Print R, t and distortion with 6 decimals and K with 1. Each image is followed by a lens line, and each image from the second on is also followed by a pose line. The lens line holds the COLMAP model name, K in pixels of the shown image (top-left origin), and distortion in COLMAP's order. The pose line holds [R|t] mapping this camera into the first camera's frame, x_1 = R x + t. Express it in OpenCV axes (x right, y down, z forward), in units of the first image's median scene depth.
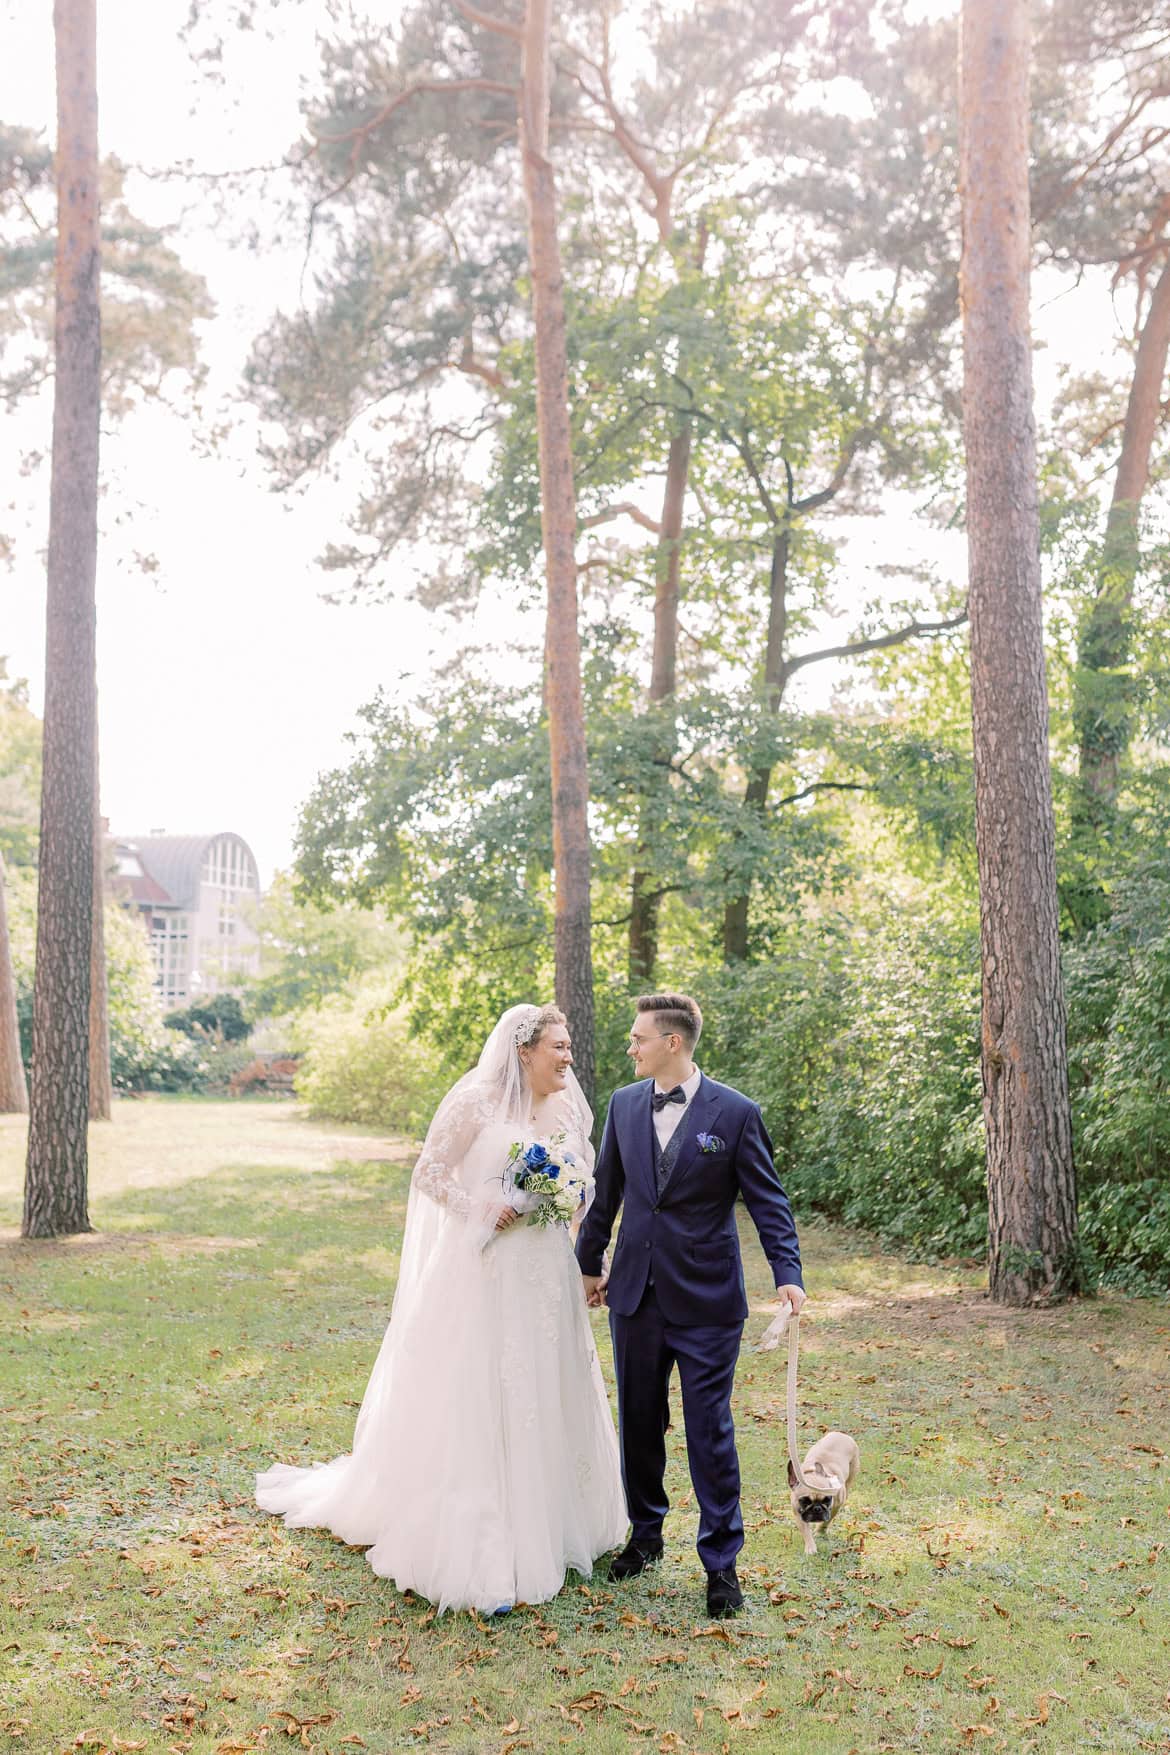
lens RADIAL K [[1905.4, 0, 613.6], [0, 1905.4, 870.2], [0, 0, 1]] dist [0.000234, 0.000000]
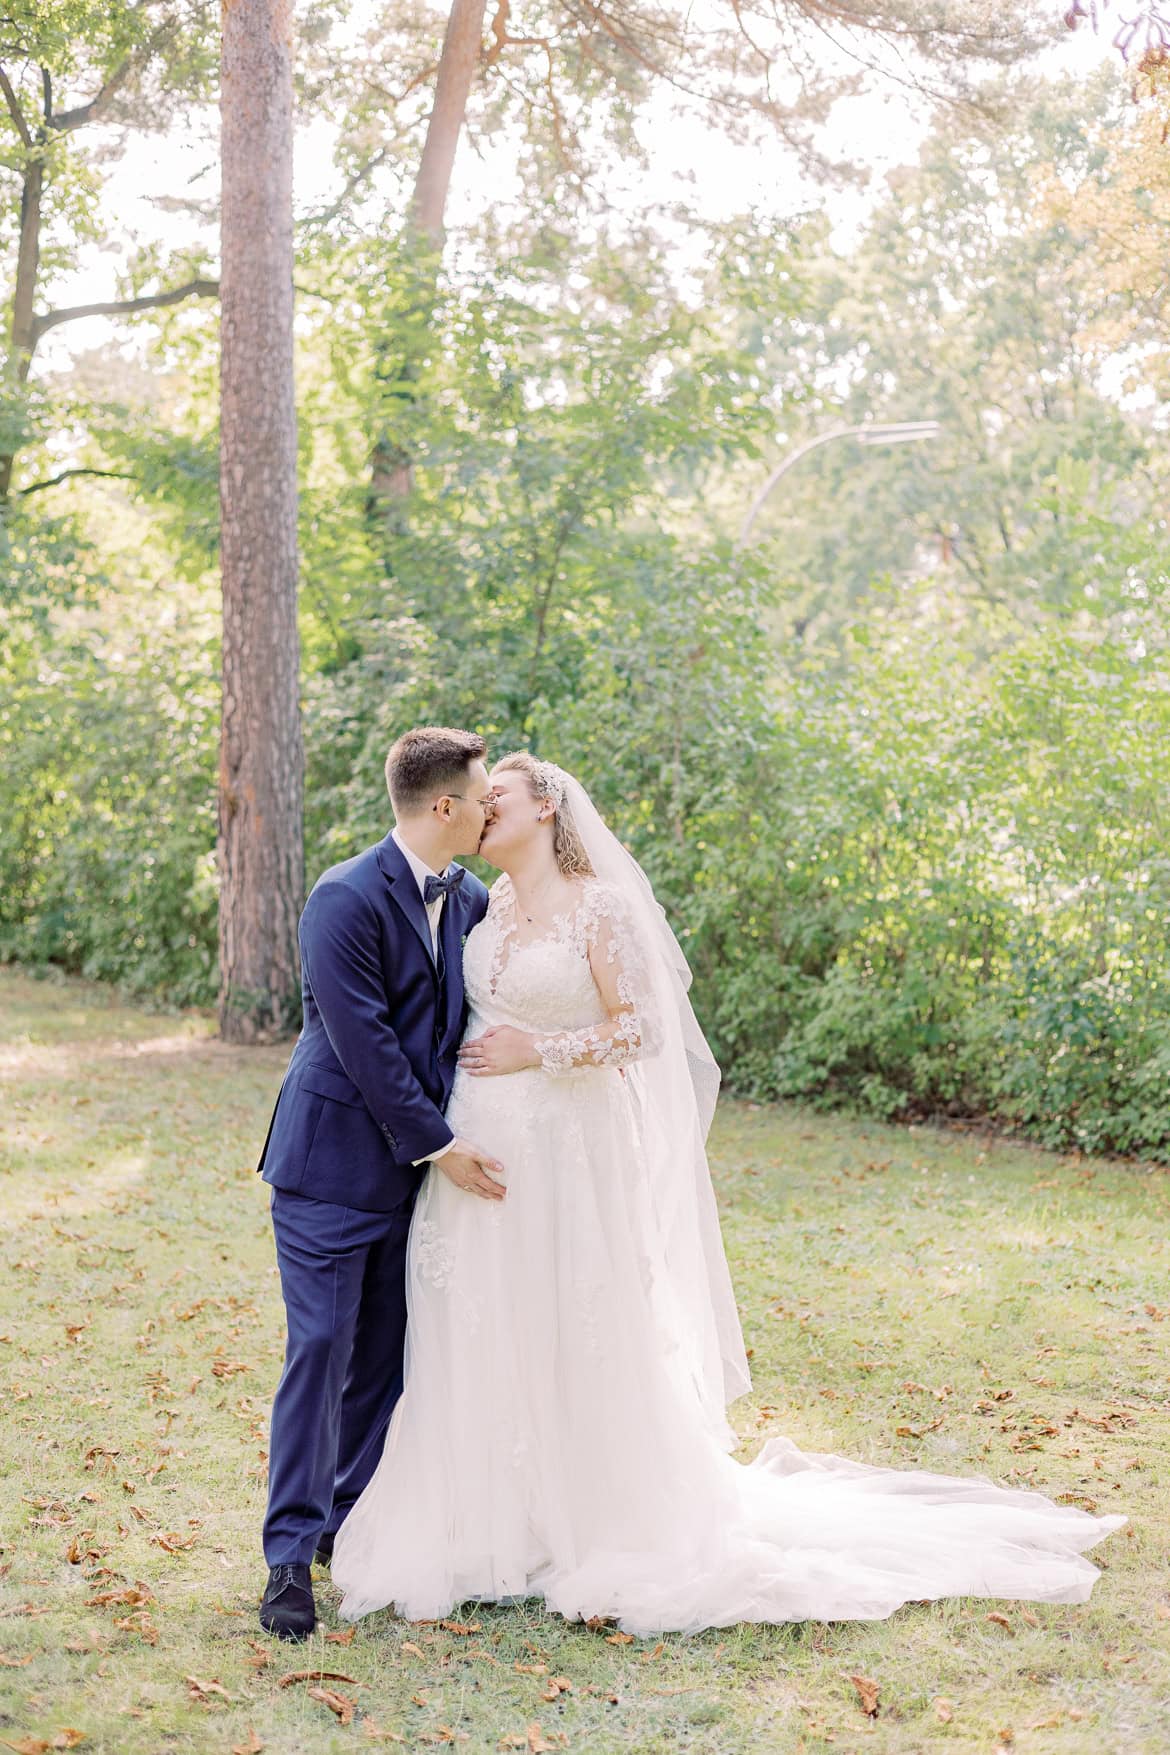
lens RADIAL K [[2383.9, 0, 559.0], [0, 2383.9, 863.7], [0, 0, 1]] dist [-0.011796, 0.000000]
pose [[0.953457, 0.009231, 0.301387, -0.009622], [-0.046863, 0.991922, 0.117874, -0.022003], [-0.297865, -0.126512, 0.946188, -0.223665]]
